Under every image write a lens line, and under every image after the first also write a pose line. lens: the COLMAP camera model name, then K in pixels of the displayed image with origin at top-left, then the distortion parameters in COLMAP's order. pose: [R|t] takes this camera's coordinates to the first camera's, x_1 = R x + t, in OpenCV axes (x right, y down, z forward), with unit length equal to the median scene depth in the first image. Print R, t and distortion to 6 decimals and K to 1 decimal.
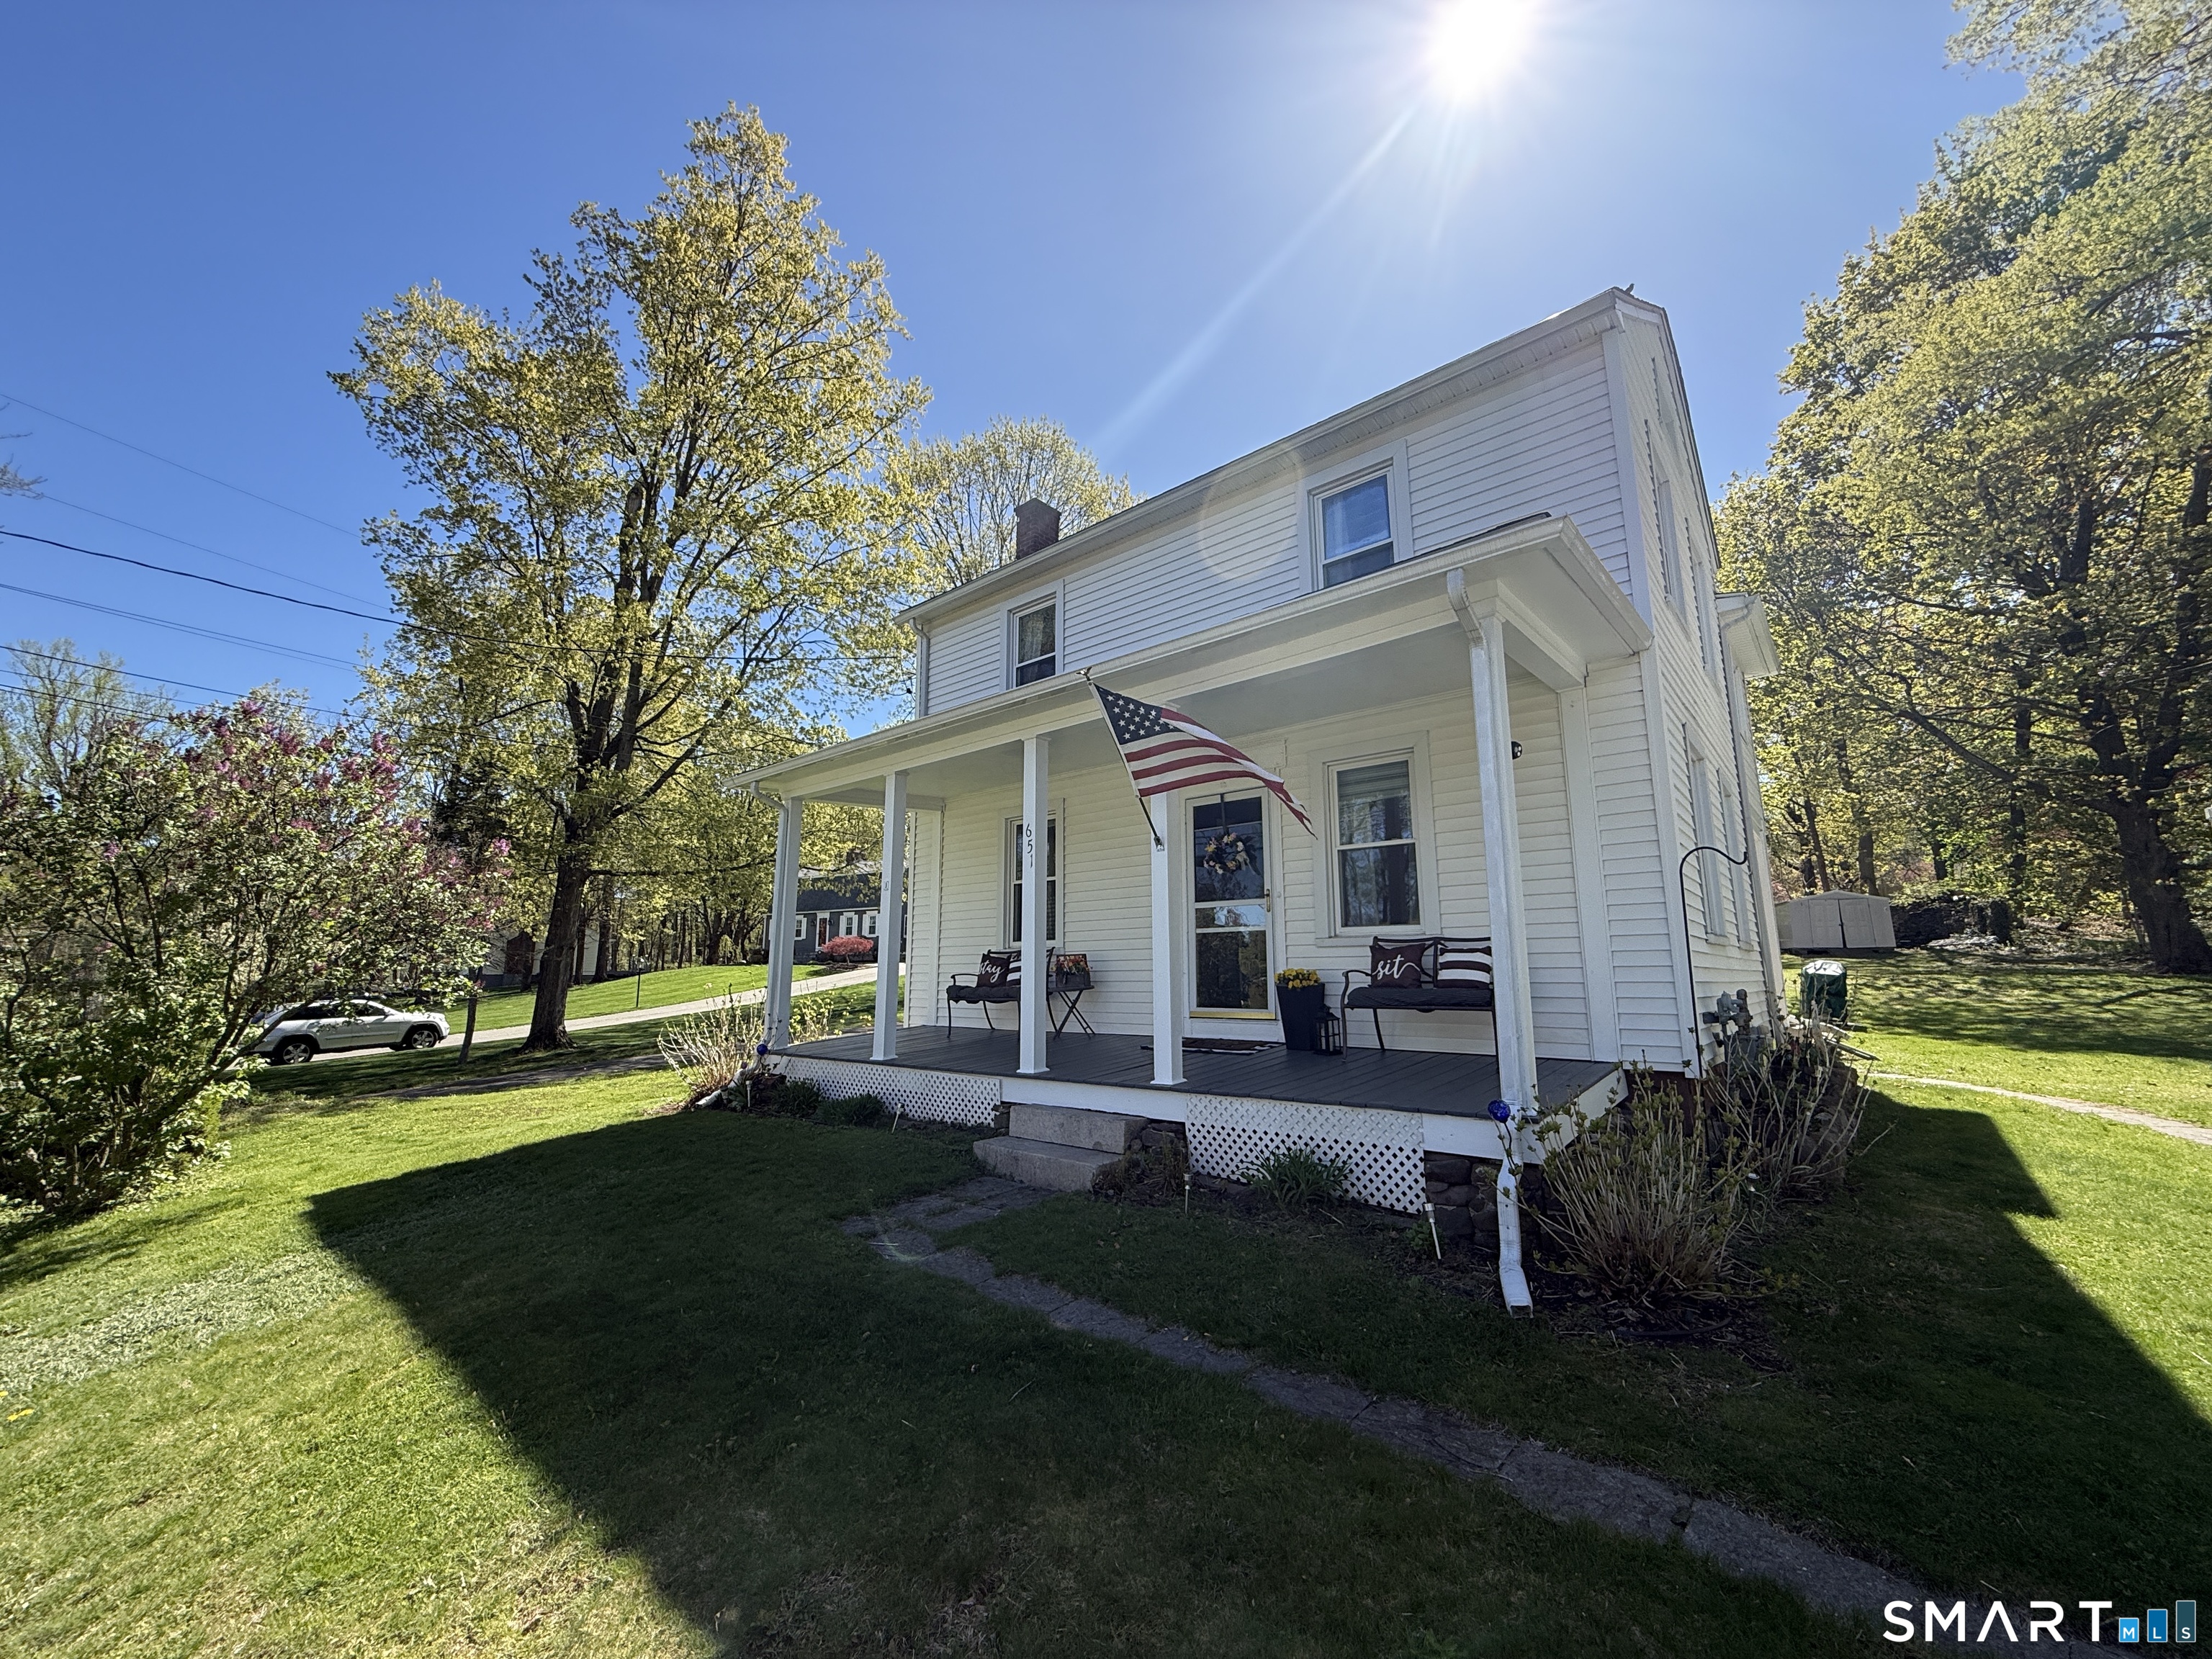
lens RADIAL K [[885.4, 0, 1105.9], [0, 885.4, 828.5], [0, 0, 1]] dist [-0.001871, 0.000596]
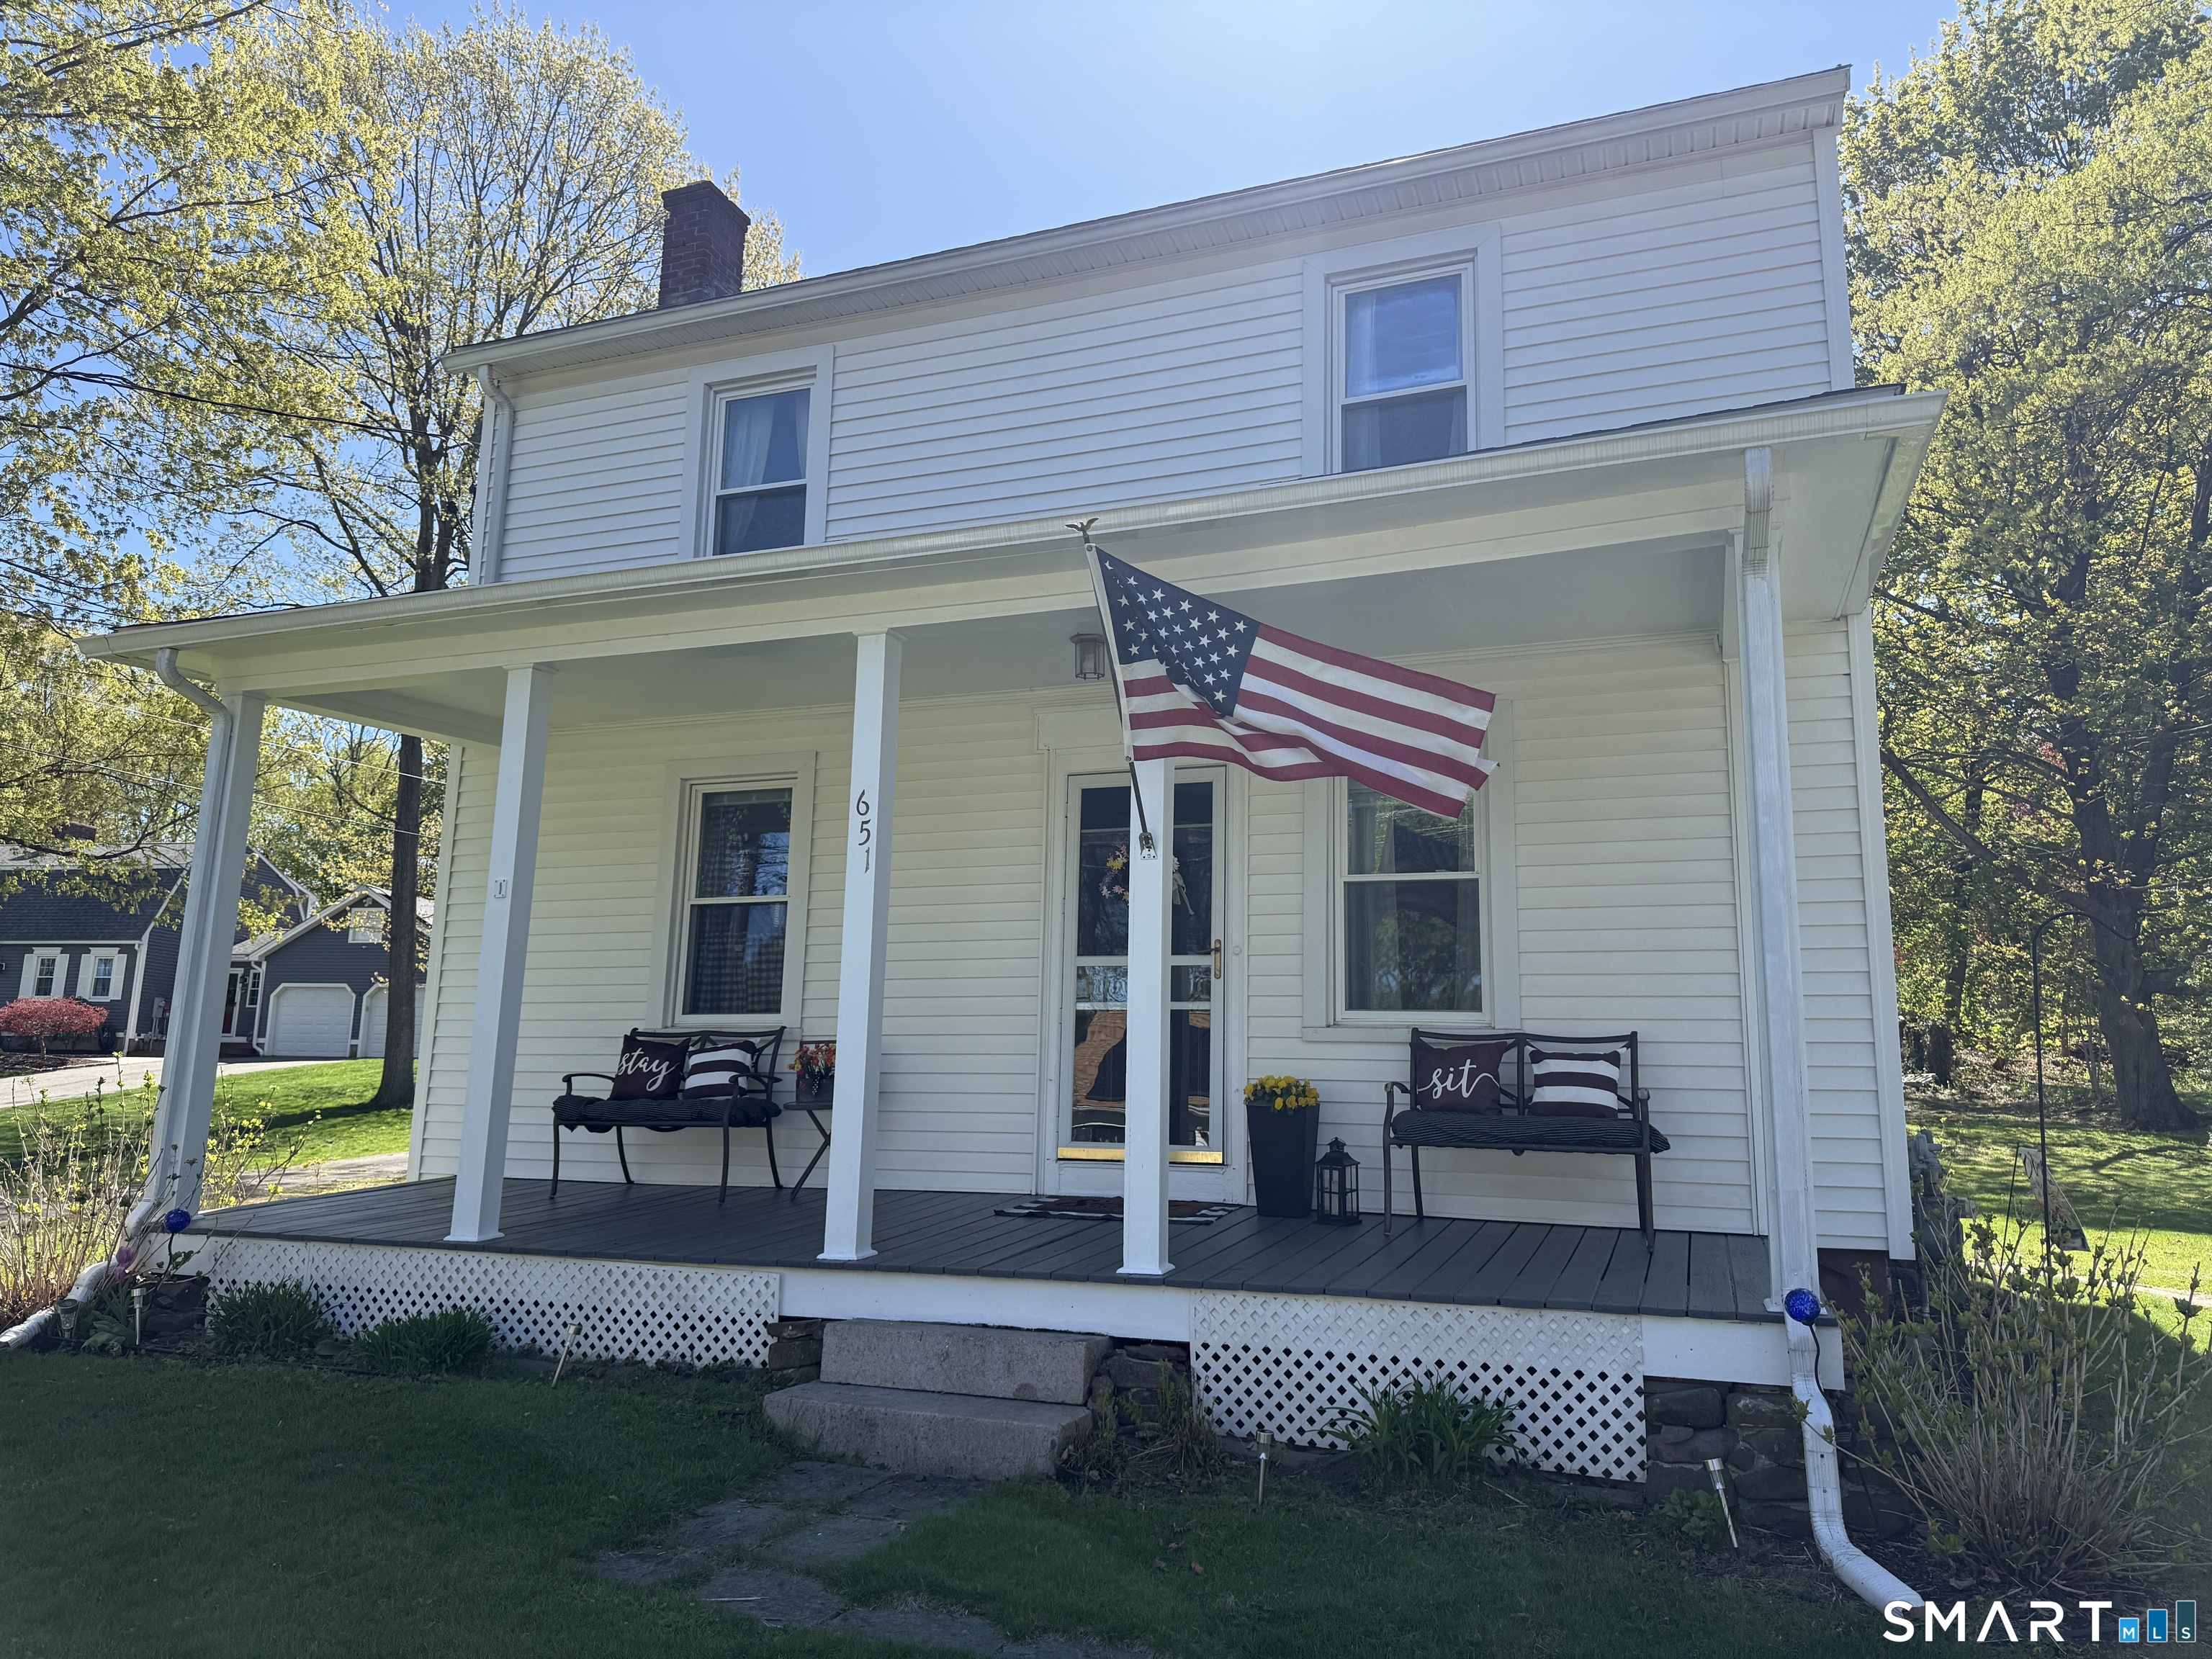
lens RADIAL K [[1558.1, 0, 1107.6], [0, 1558.1, 819.8], [0, 0, 1]] dist [0.029612, -0.025296]
pose [[0.939979, 0.085813, 0.330266, -0.241671], [-0.080763, 0.996311, -0.029009, 0.026353], [-0.331537, 0.000594, 0.943442, 0.062745]]
